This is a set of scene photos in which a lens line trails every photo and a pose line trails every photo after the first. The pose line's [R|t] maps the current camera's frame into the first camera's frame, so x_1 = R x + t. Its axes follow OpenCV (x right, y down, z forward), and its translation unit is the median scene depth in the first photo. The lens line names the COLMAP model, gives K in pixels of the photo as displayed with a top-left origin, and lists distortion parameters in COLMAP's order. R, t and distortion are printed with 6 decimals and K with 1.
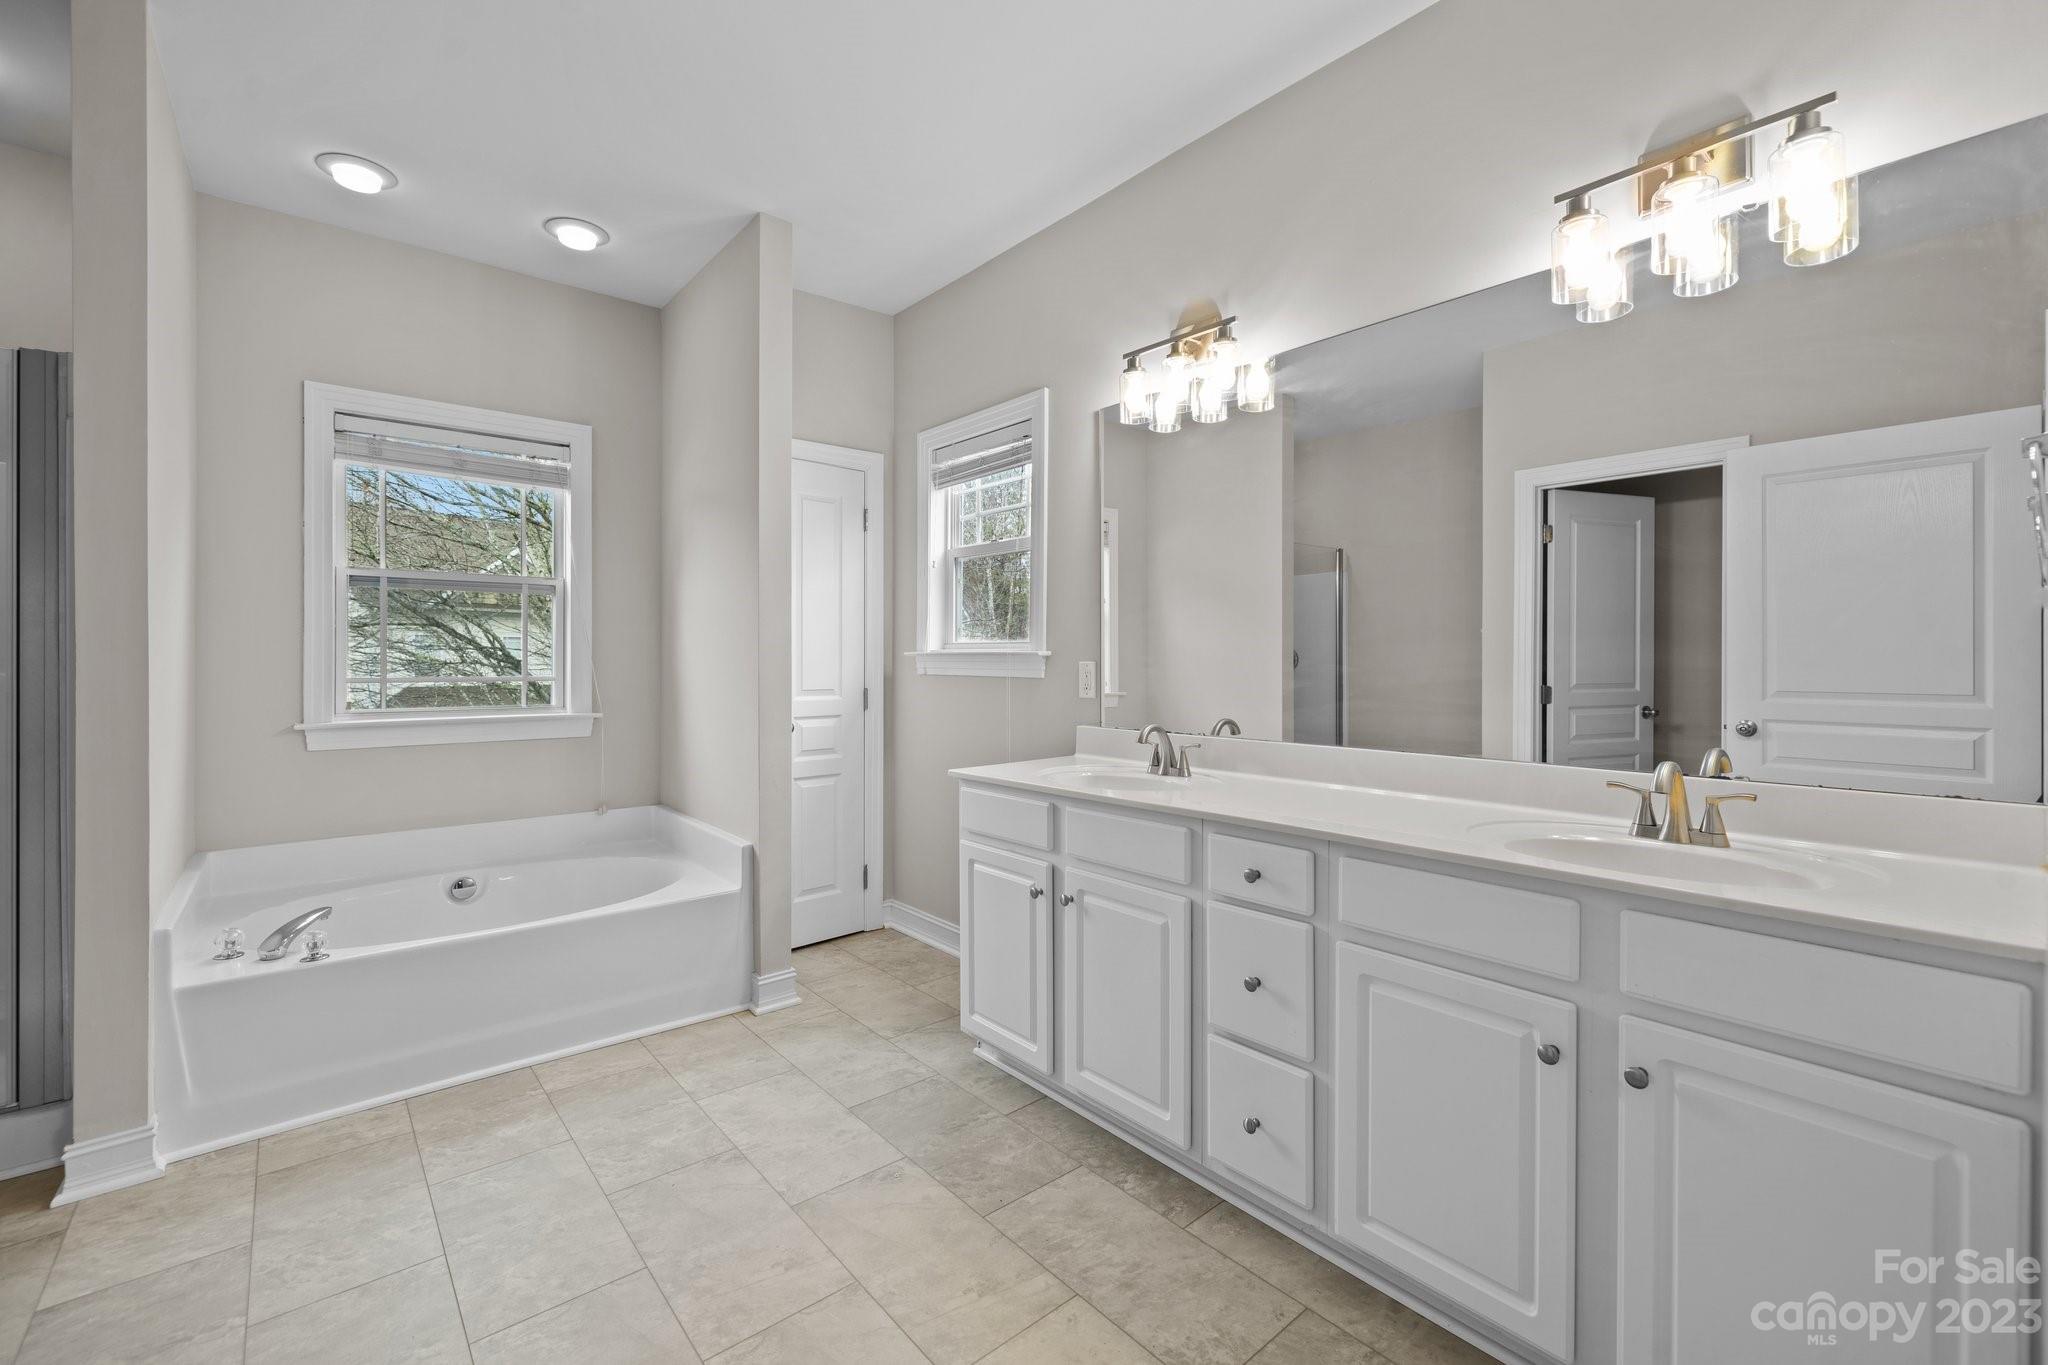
lens RADIAL K [[863.1, 0, 1025.1], [0, 863.1, 667.5], [0, 0, 1]] dist [-0.001010, -0.000079]
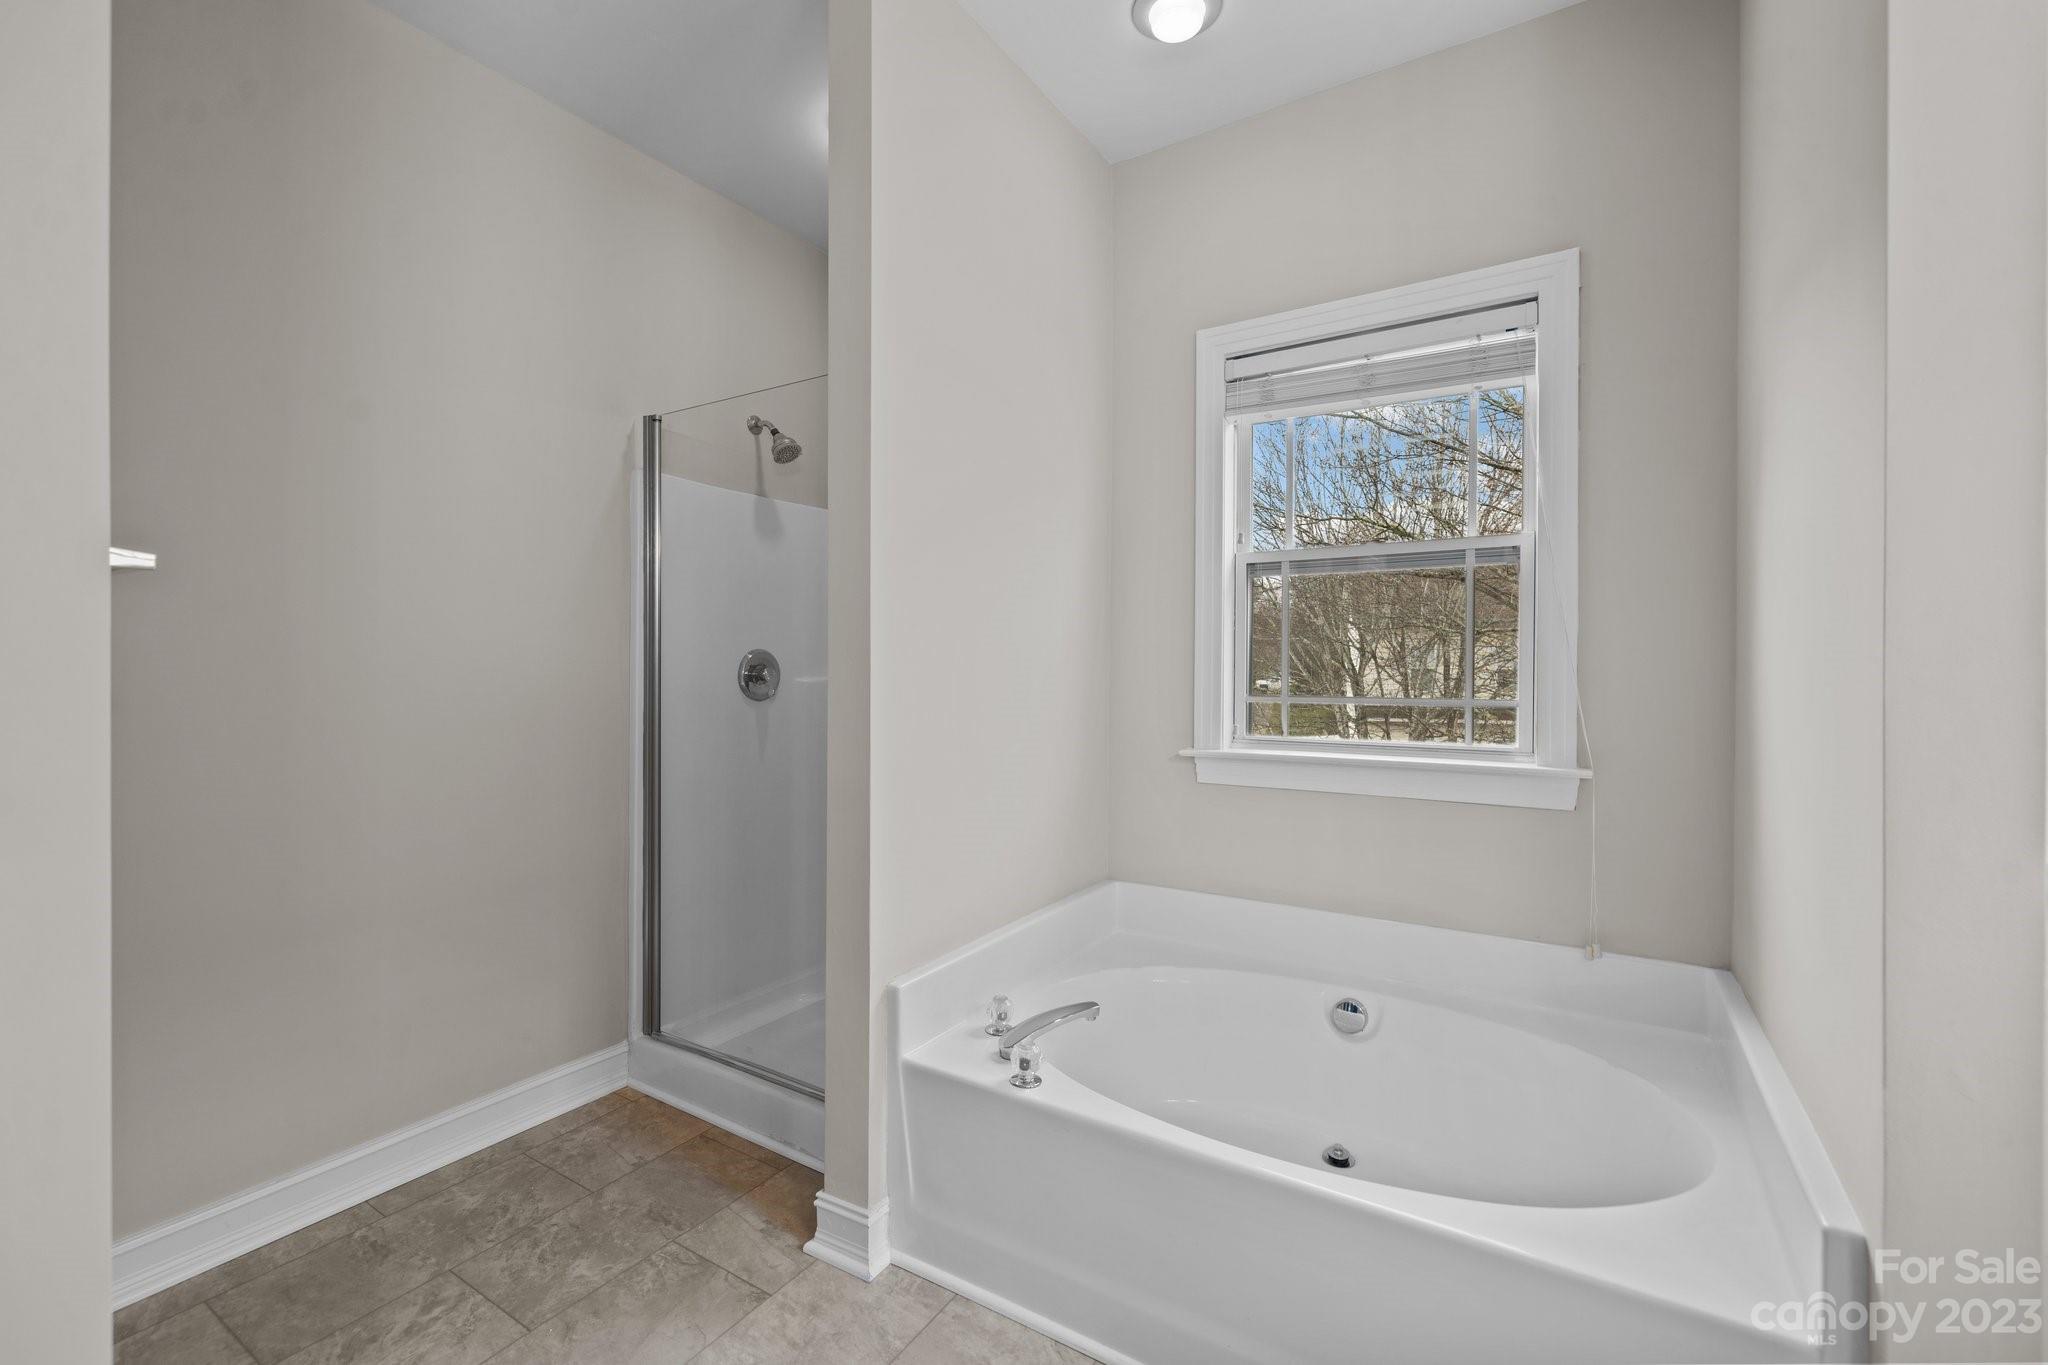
lens RADIAL K [[863.1, 0, 1028.7], [0, 863.1, 669.5], [0, 0, 1]] dist [-0.001010, -0.000079]
pose [[0.297425, 0.004915, -0.954732, -0.093486], [-0.007364, 0.999969, 0.002853, -0.011290], [0.954717, 0.006182, 0.297452, 0.583242]]
